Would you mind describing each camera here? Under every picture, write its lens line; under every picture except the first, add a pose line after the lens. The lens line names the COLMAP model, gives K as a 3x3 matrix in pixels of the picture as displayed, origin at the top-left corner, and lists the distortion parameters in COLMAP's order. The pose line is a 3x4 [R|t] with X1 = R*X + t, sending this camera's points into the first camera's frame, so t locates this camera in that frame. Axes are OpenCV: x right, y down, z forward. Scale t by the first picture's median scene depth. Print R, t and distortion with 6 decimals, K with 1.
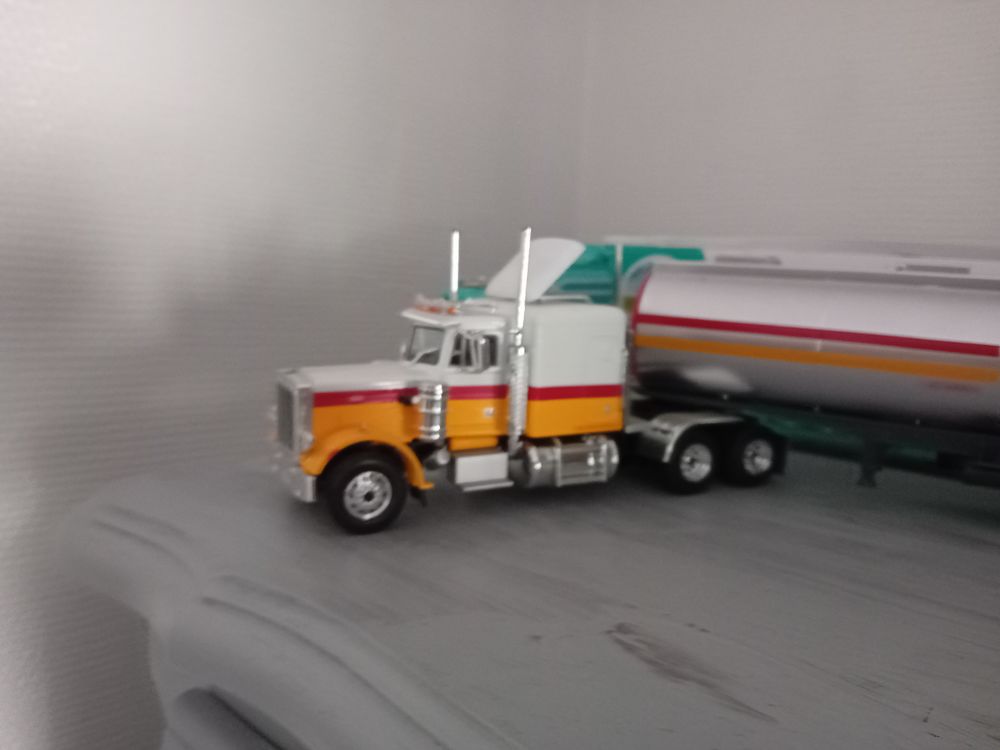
lens RADIAL K [[747.1, 0, 500.0], [0, 747.1, 375.0], [0, 0, 1]] dist [0.068367, -0.154298]
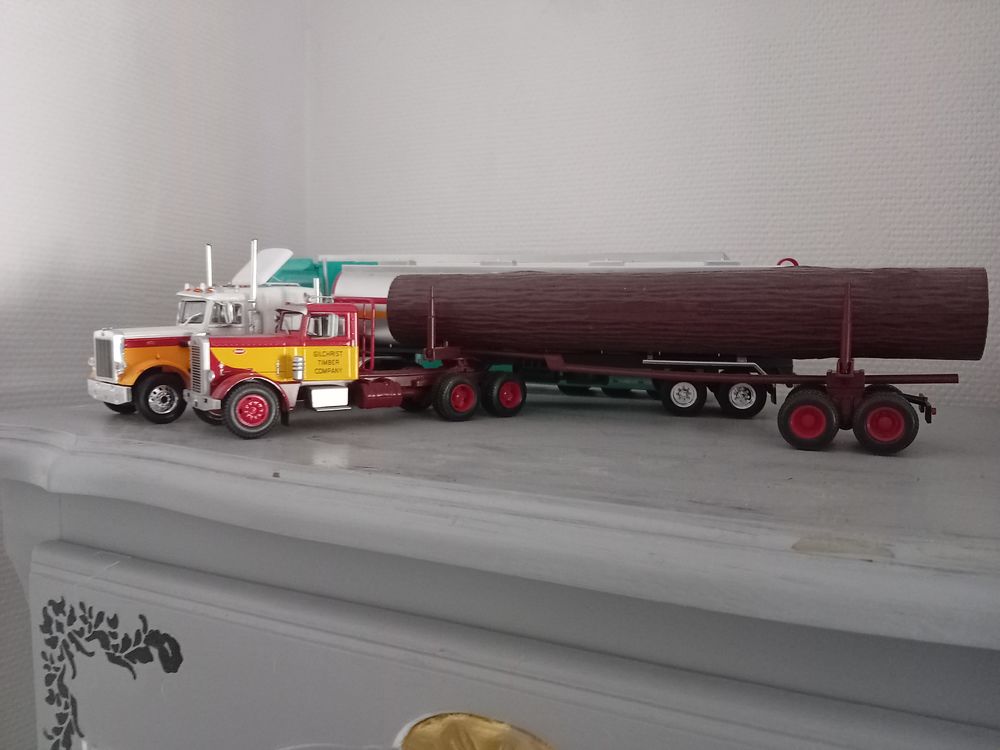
lens RADIAL K [[815.6, 0, 501.4], [0, 815.6, 377.2], [0, 0, 1]] dist [0.005102, -0.088282]
pose [[0.952574, -0.055153, 0.299266, -0.000773], [0.075960, 0.995403, -0.058339, 0.251156], [-0.294672, 0.078305, 0.952385, -0.857730]]
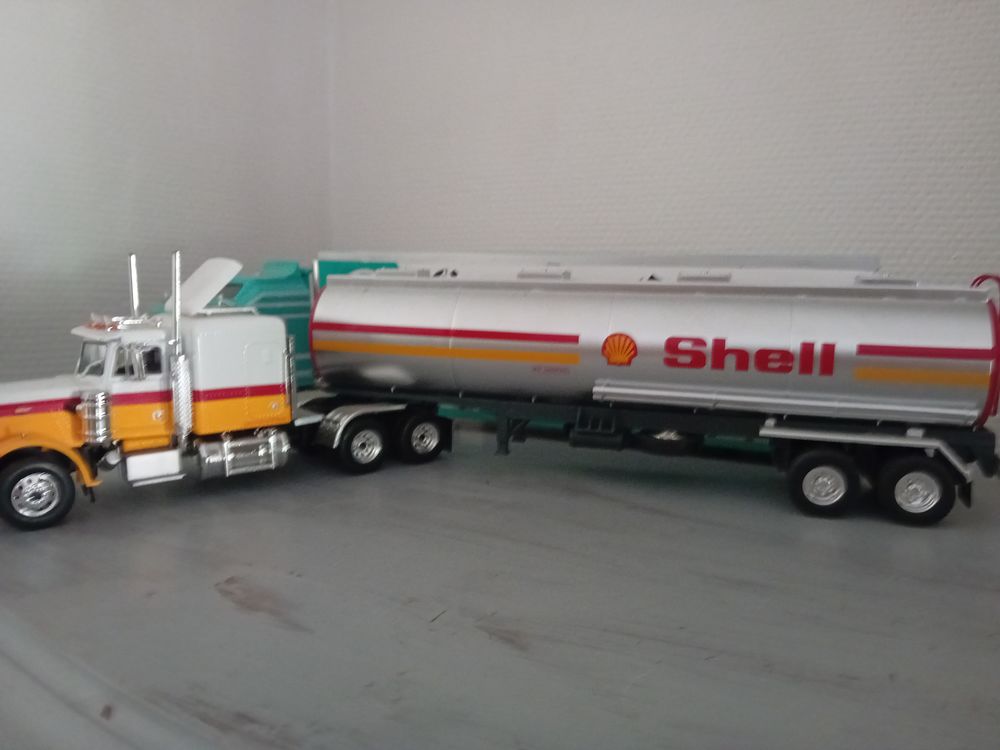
lens RADIAL K [[747.1, 0, 500.0], [0, 747.1, 375.0], [0, 0, 1]] dist [0.068367, -0.154298]
pose [[0.979413, -0.057641, 0.193460, 0.272466], [0.059359, 0.998232, -0.003091, 0.023702], [-0.192940, 0.014511, 0.981103, -0.211502]]
